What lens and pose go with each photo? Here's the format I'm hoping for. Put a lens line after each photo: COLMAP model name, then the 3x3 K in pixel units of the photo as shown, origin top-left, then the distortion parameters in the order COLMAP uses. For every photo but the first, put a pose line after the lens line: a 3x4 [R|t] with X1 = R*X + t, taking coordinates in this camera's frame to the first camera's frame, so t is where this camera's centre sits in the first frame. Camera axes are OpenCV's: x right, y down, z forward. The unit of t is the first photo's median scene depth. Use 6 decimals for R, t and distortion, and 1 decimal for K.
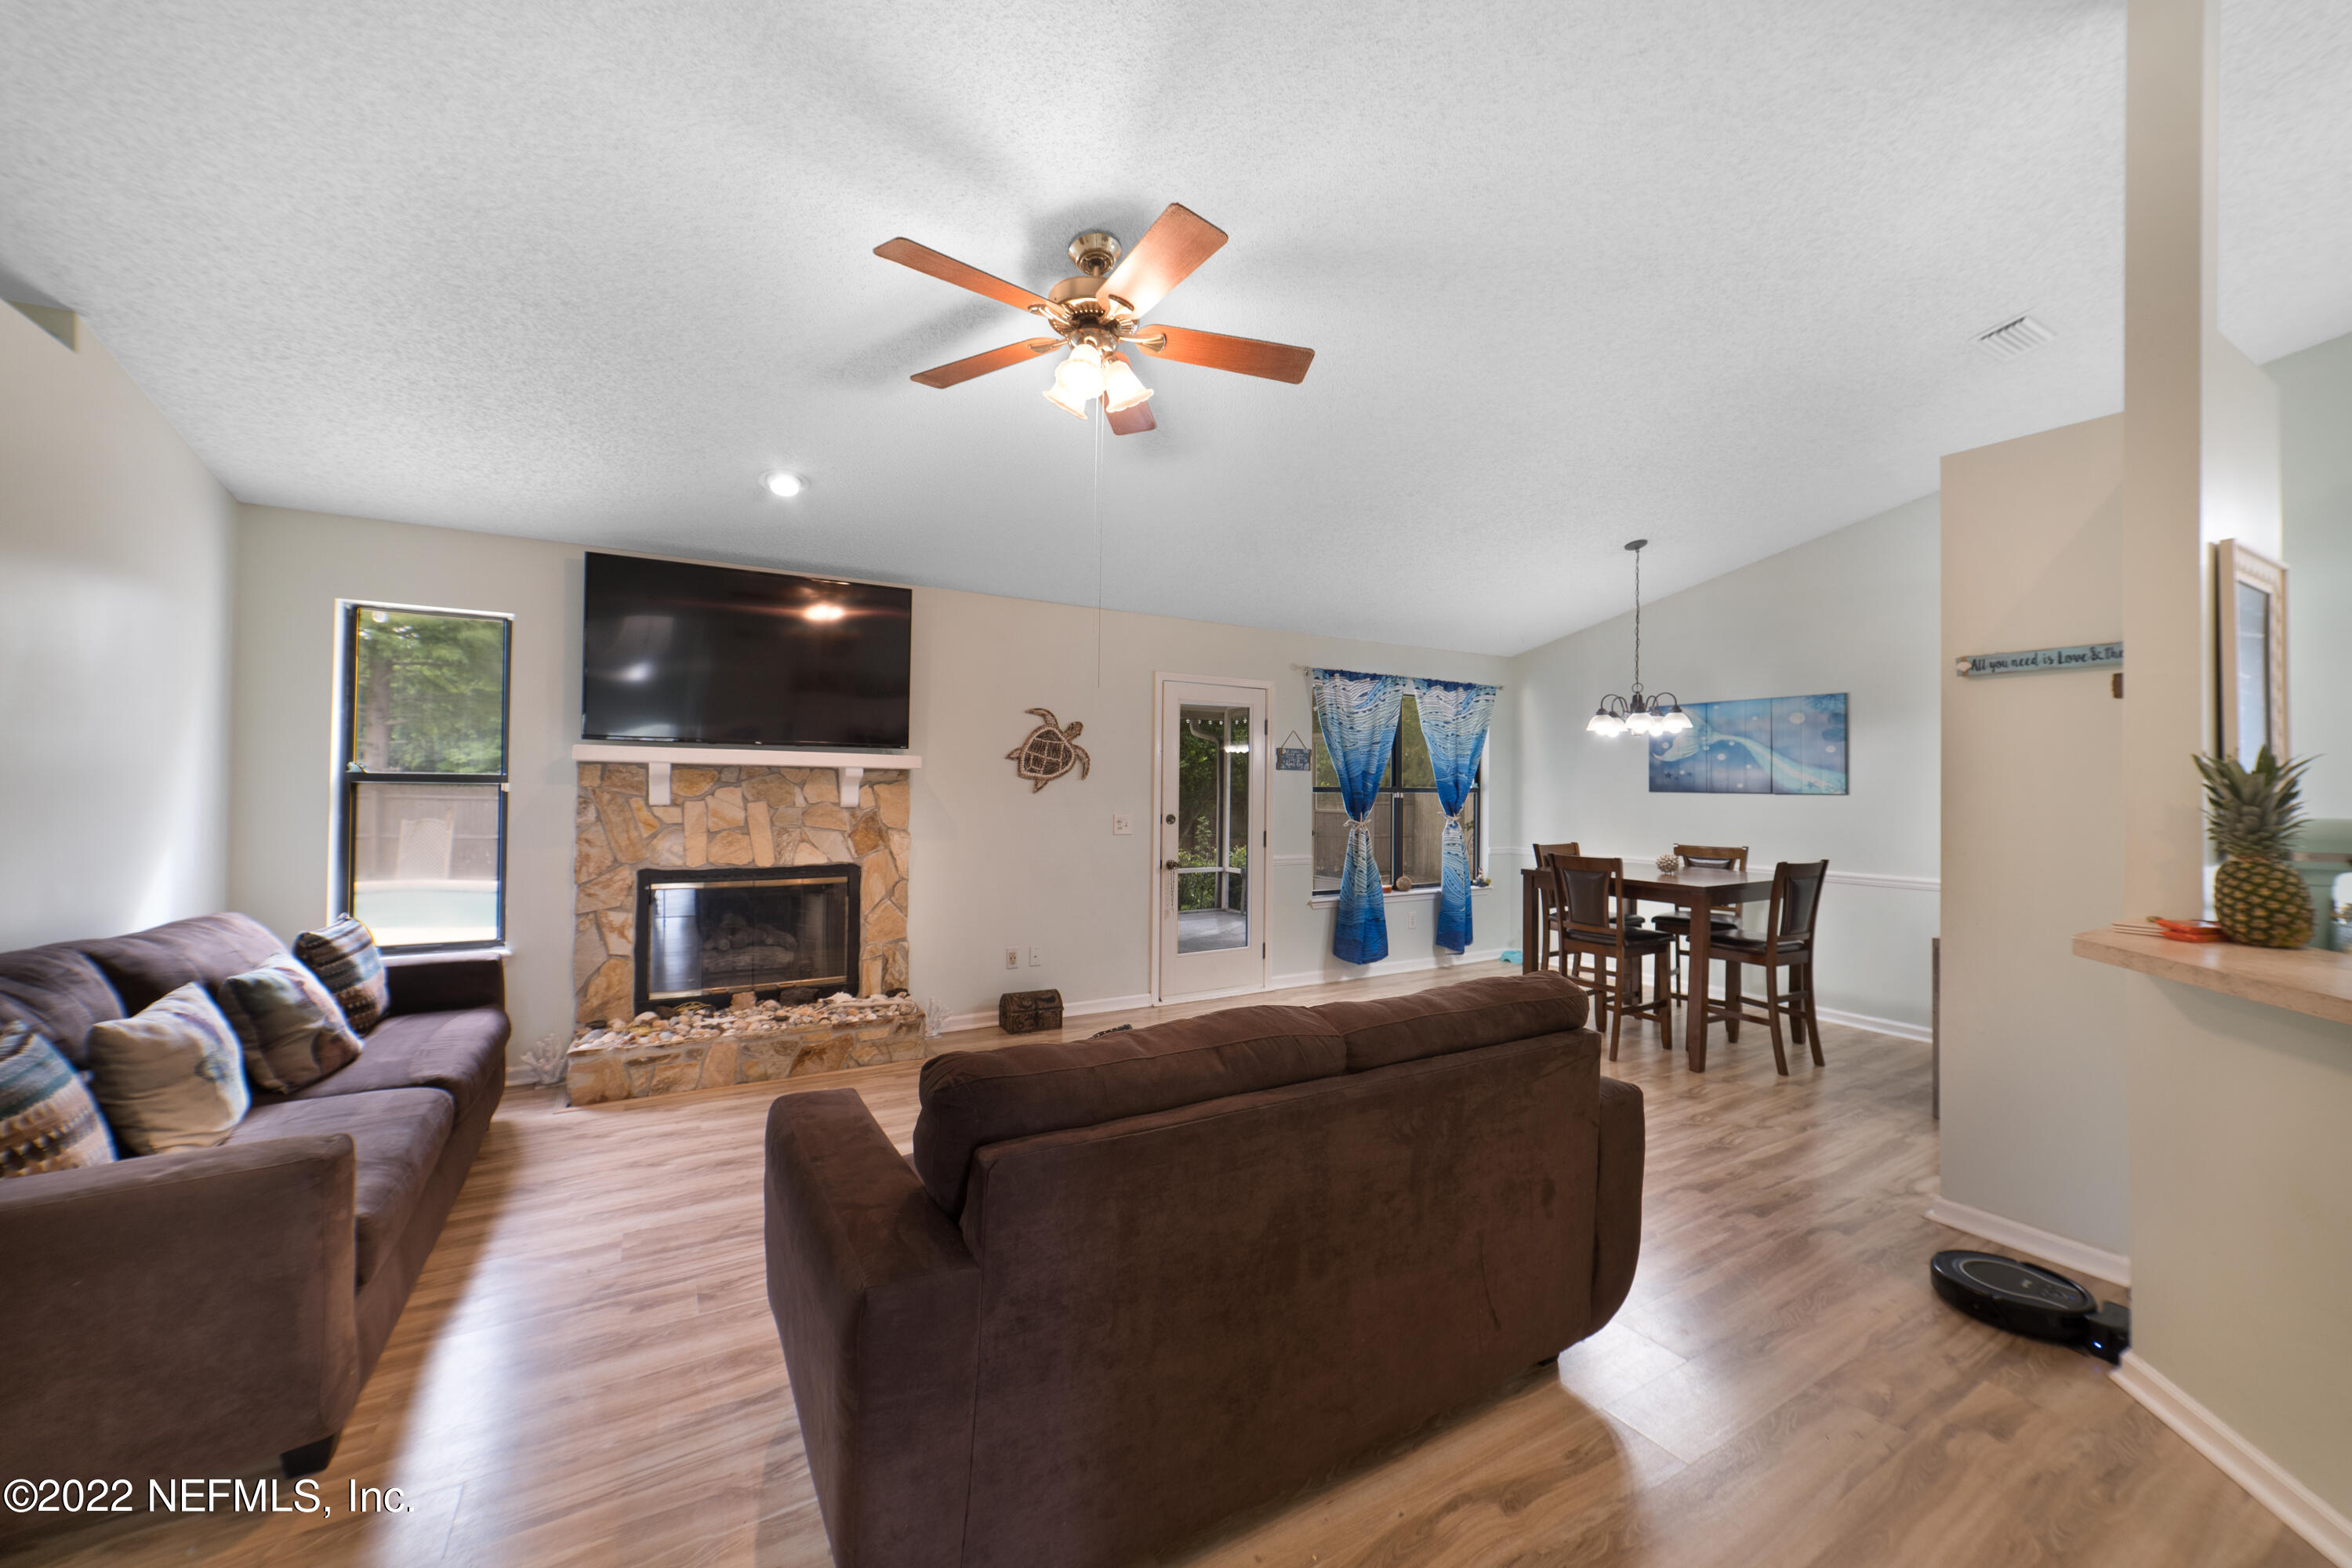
lens RADIAL K [[892.7, 0, 1173.8], [0, 892.7, 779.7], [0, 0, 1]] dist [-0.025915, 0.008648]
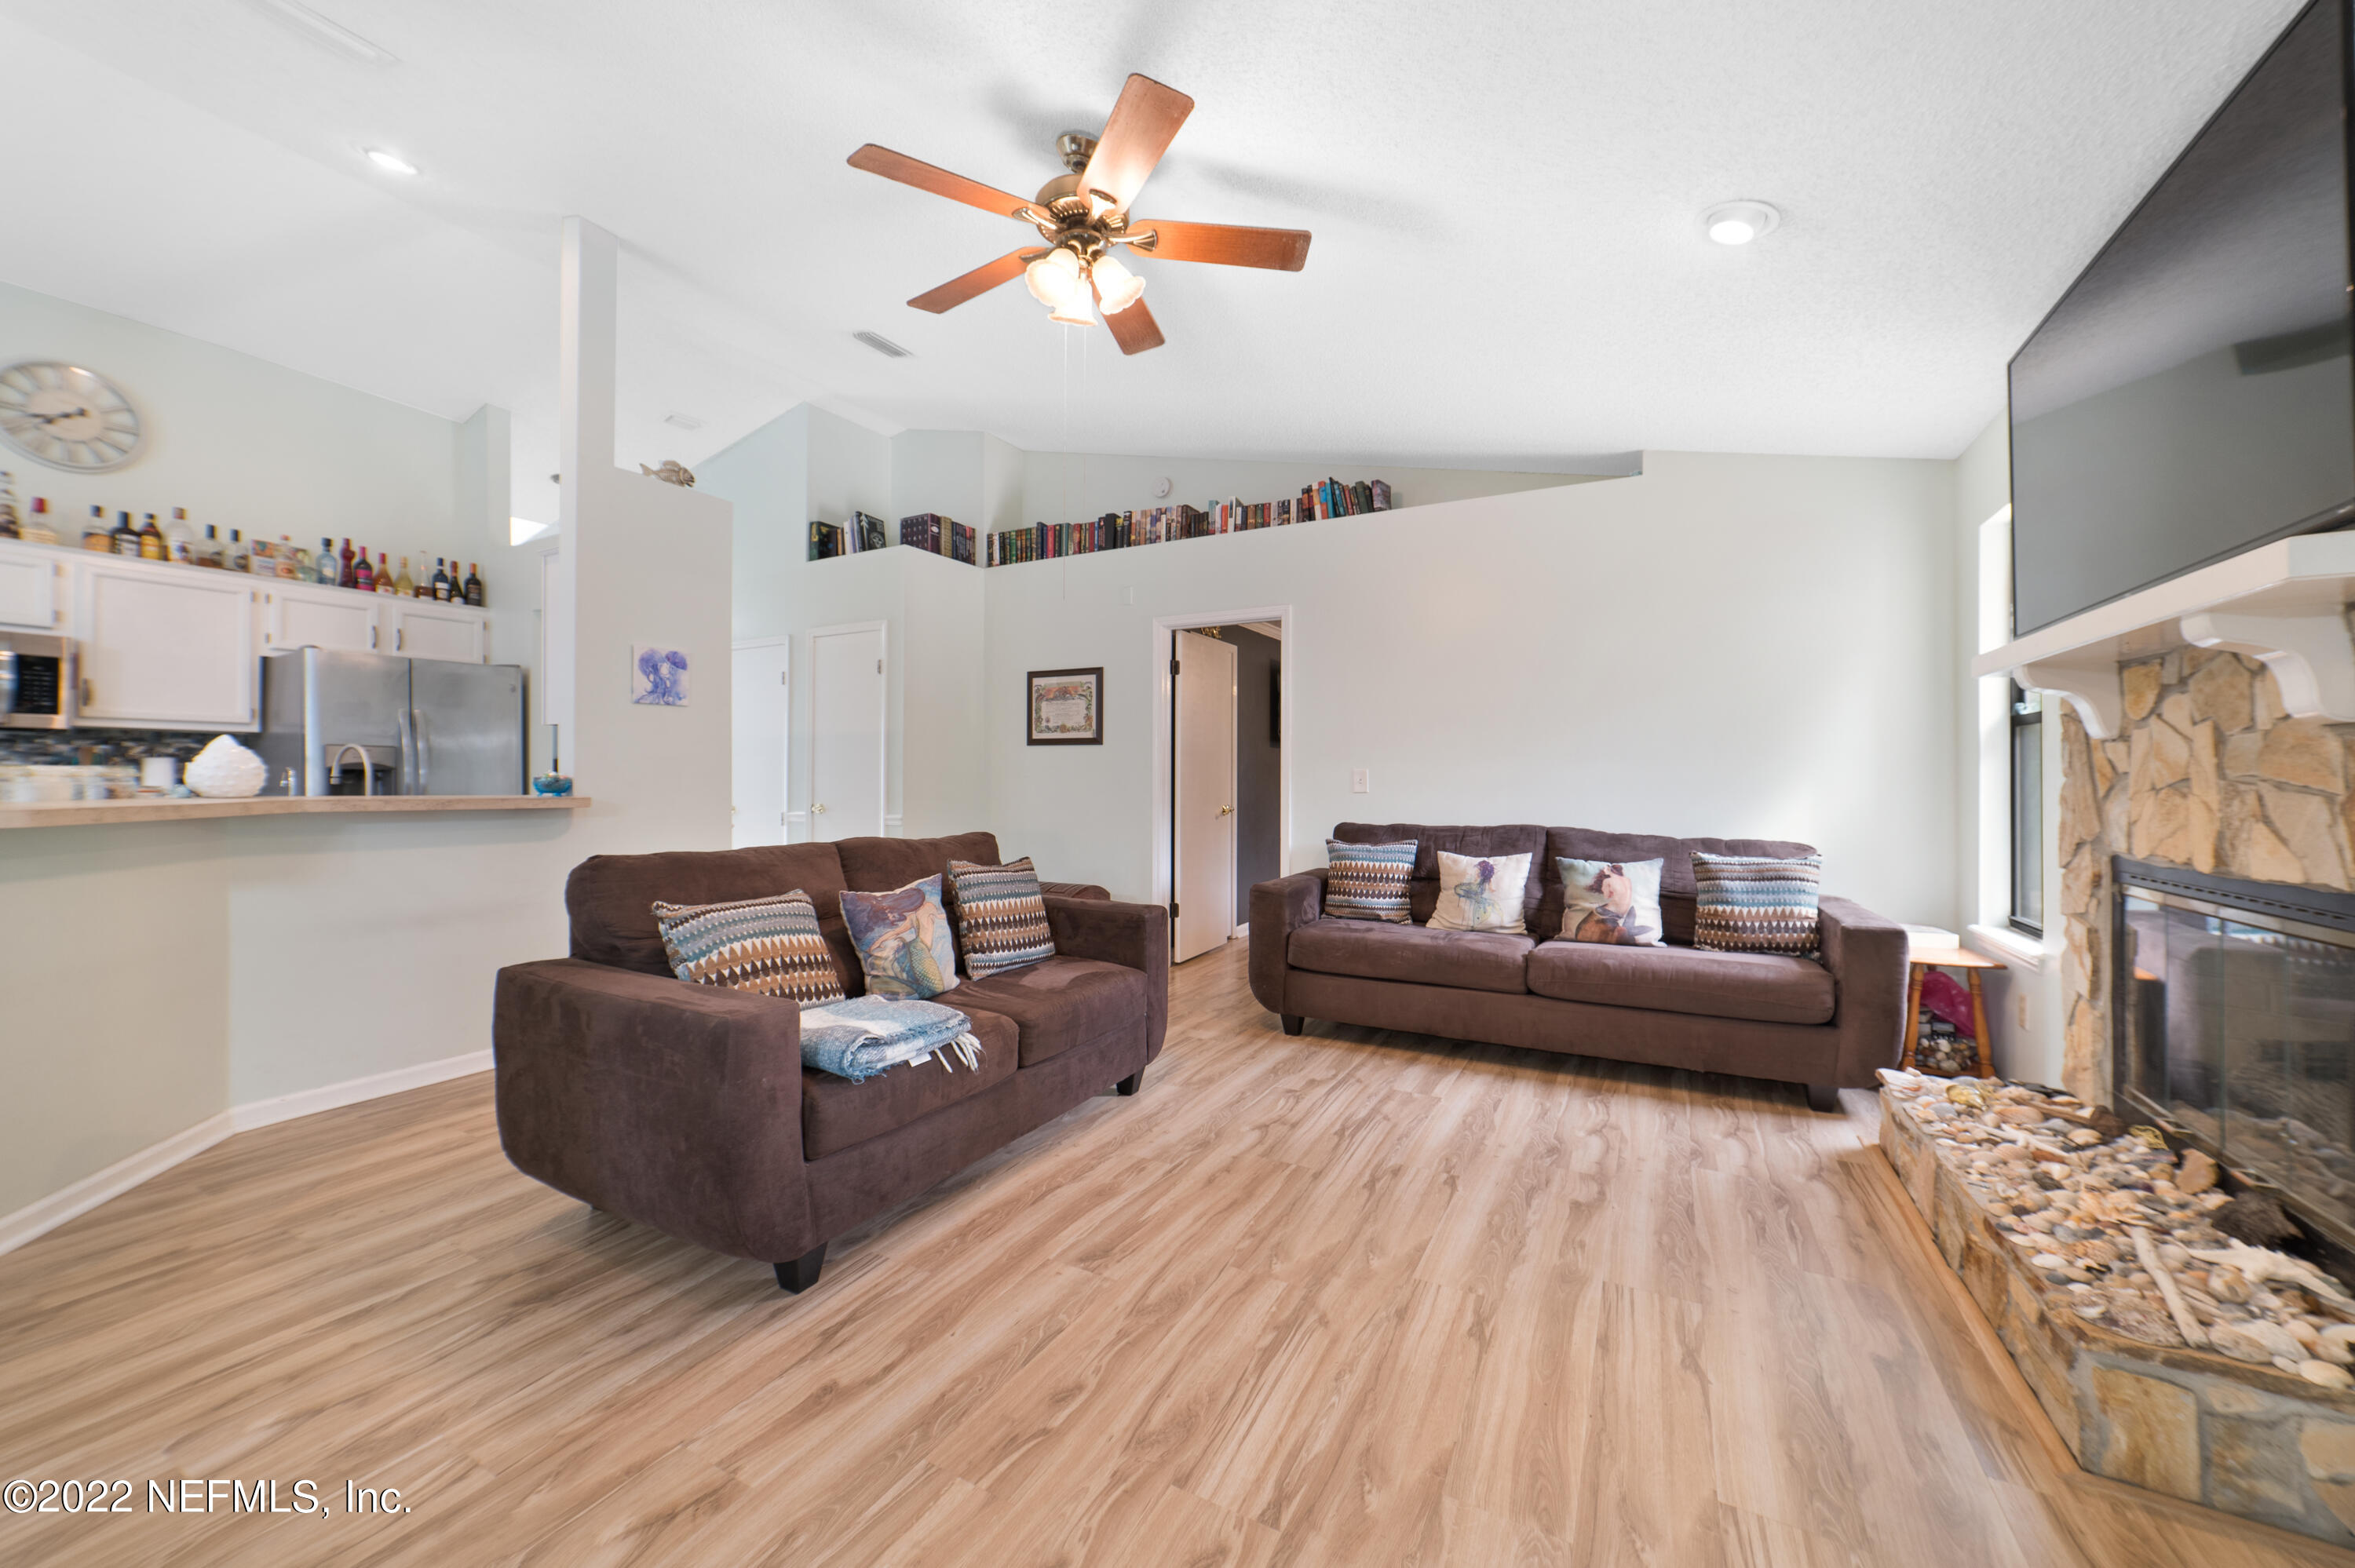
lens RADIAL K [[893.7, 0, 1175.3], [0, 893.7, 779.7], [0, 0, 1]] dist [-0.025915, 0.008648]
pose [[-0.859059, -0.015321, -0.511648, 0.173090], [-0.008432, 0.999840, -0.015783, 0.060153], [0.511808, -0.009245, -0.859050, 1.048512]]
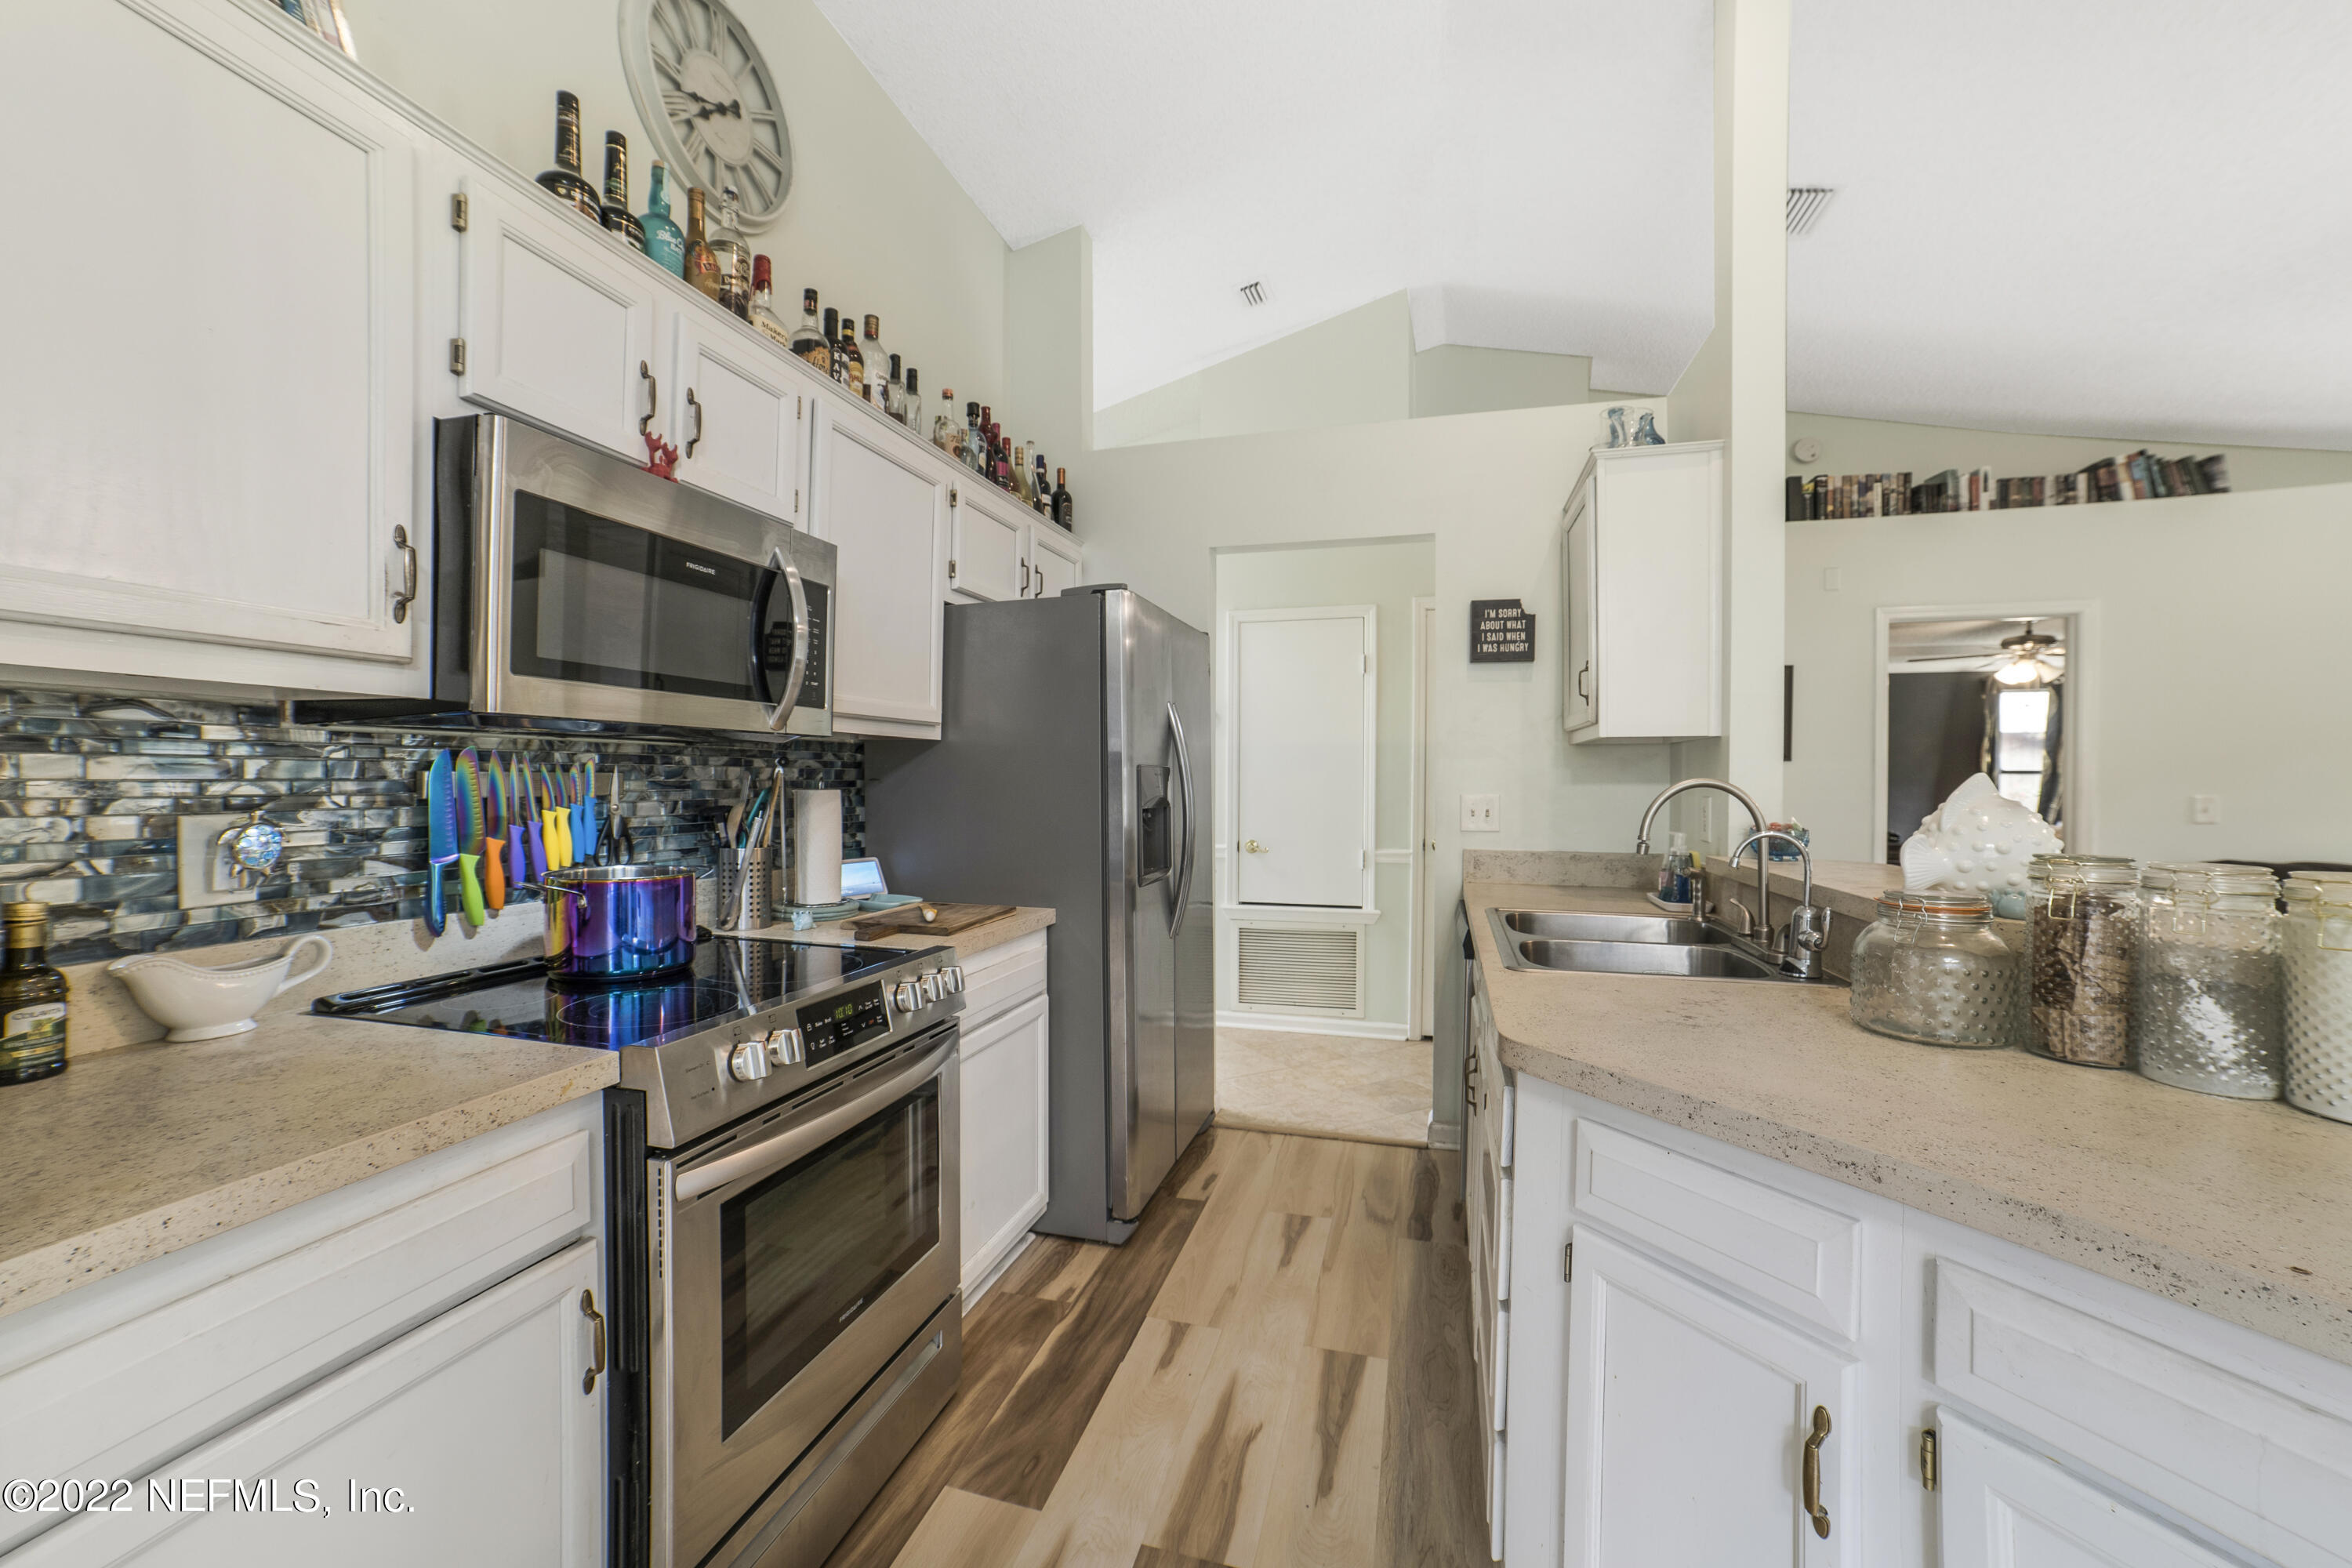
lens RADIAL K [[925.1, 0, 1176.0], [0, 925.1, 784.0], [0, 0, 1]] dist [-0.029109, 0.021535]
pose [[-0.719779, -0.011073, -0.694115, 0.811019], [-0.007814, 0.999939, -0.007848, 0.033721], [0.694160, -0.000225, -0.719821, 0.238425]]
